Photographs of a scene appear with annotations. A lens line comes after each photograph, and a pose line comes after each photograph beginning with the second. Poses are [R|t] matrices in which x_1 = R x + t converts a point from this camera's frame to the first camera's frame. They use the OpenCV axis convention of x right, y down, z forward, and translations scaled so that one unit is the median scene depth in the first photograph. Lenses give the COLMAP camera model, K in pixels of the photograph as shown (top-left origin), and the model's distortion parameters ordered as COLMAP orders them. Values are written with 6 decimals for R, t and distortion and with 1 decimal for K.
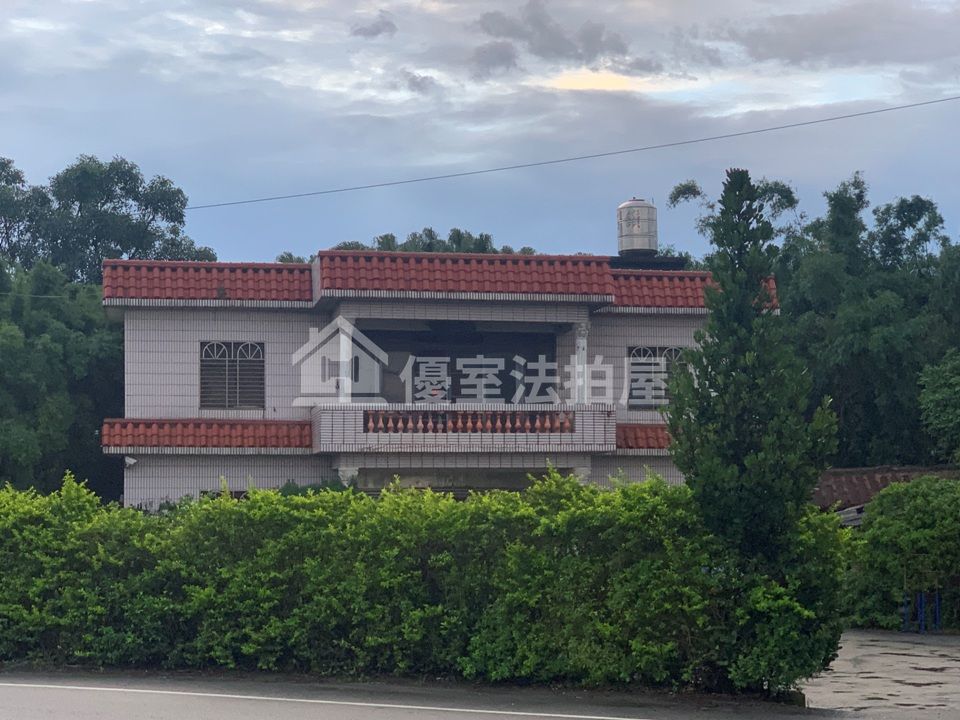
lens RADIAL K [[1821.8, 0, 463.0], [0, 1821.8, 379.1], [0, 0, 1]] dist [-0.069419, 1.945081]
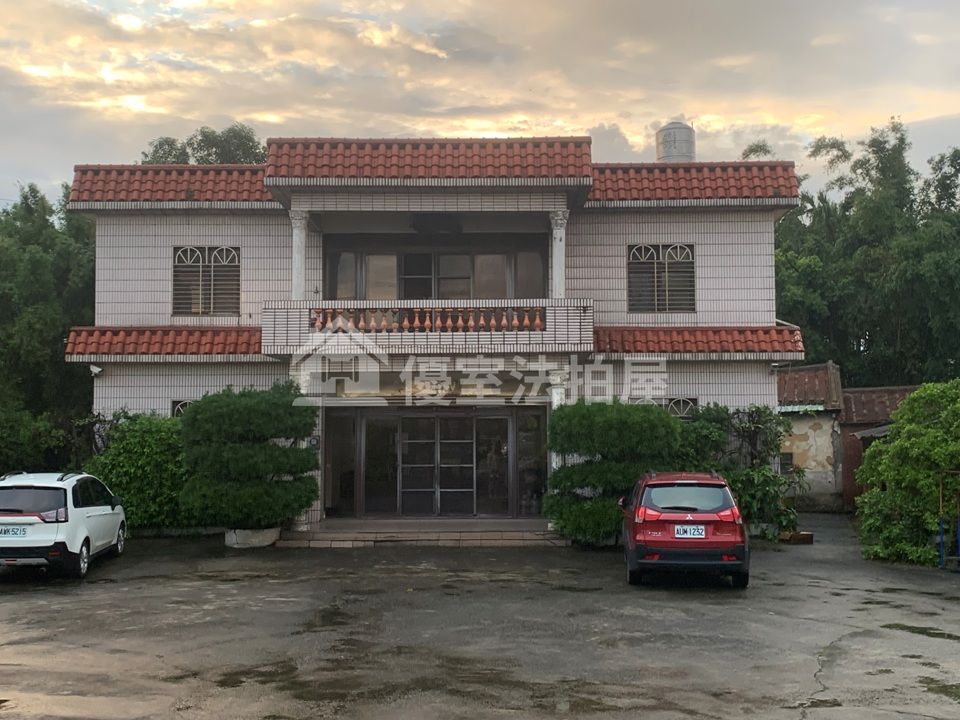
lens RADIAL K [[1099.5, 0, 476.8], [0, 1099.5, 355.5], [0, 0, 1]] dist [0.178818, -0.470722]
pose [[0.983476, -0.013058, -0.180567, 0.123330], [0.013346, 0.999911, 0.000380, 0.040059], [0.180546, -0.002783, 0.983563, 0.454838]]
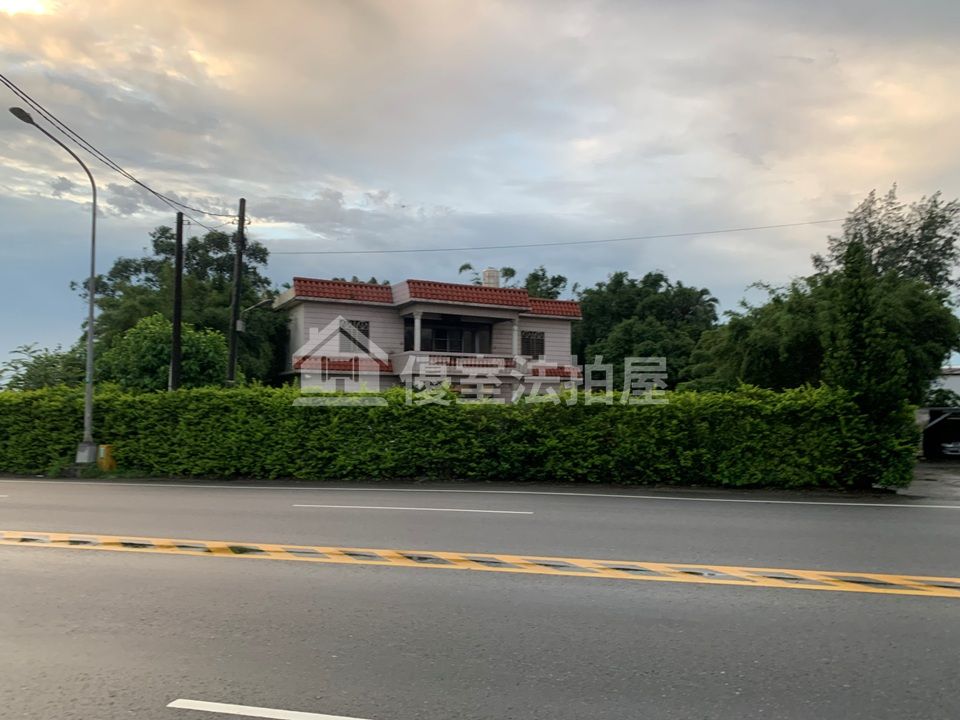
lens RADIAL K [[735.9, 0, 480.0], [0, 735.9, 360.0], [0, 0, 1]] dist [0.146032, -0.320900]
pose [[0.950291, 0.028921, 0.310018, -0.257000], [-0.032645, 0.999444, 0.006829, 0.014705], [-0.309648, -0.016610, 0.950706, 0.151171]]
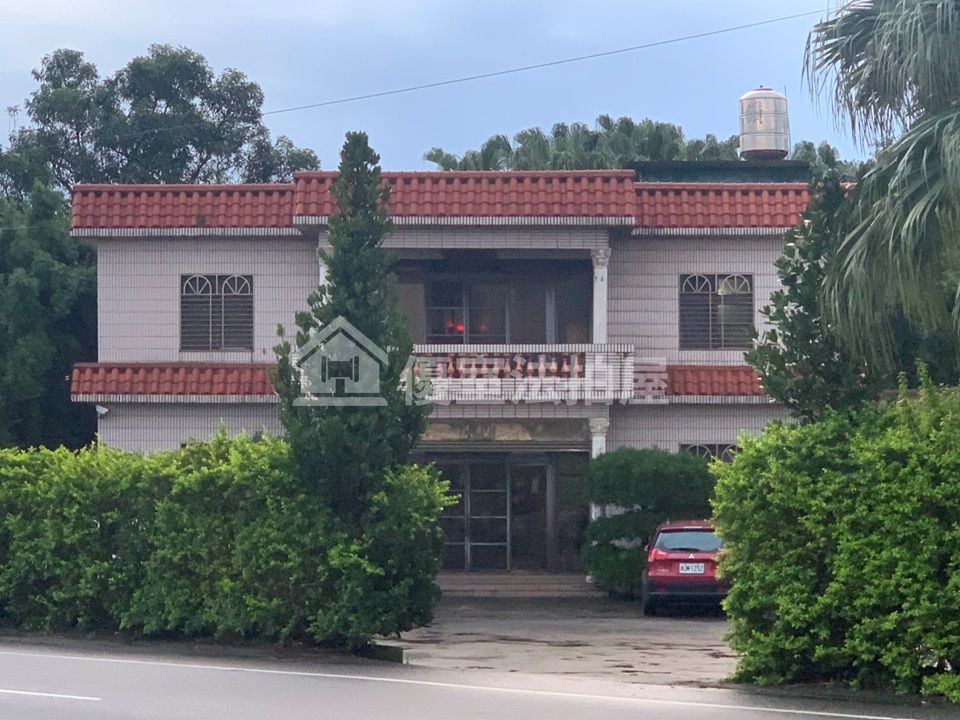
lens RADIAL K [[2517.0, 0, 480.0], [0, 2517.0, 360.0], [0, 0, 1]] dist [-0.144618, 1.359125]
pose [[0.981426, -0.003756, -0.191805, 0.237143], [0.009780, 0.999488, 0.030472, -0.015448], [0.191592, -0.031782, 0.980960, -0.175015]]
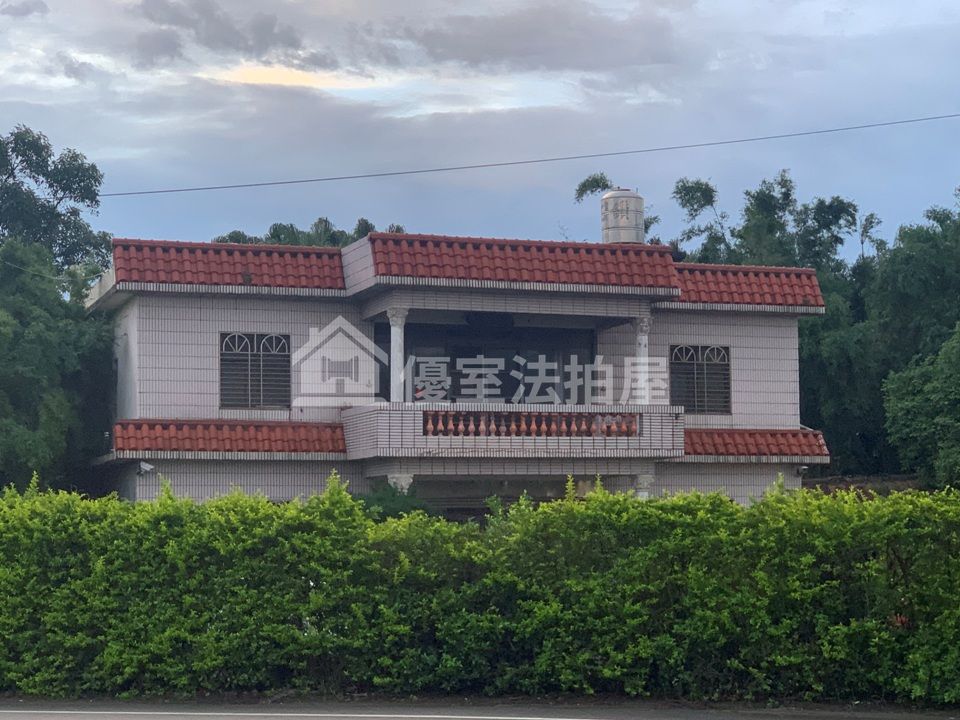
lens RADIAL K [[1932.8, 0, 480.0], [0, 1932.8, 360.0], [0, 0, 1]] dist [-0.069934, 1.536845]
pose [[0.984691, 0.011187, 0.173948, -0.186771], [-0.008312, 0.999817, -0.017244, 0.008027], [-0.174109, 0.015534, 0.984604, 0.051298]]
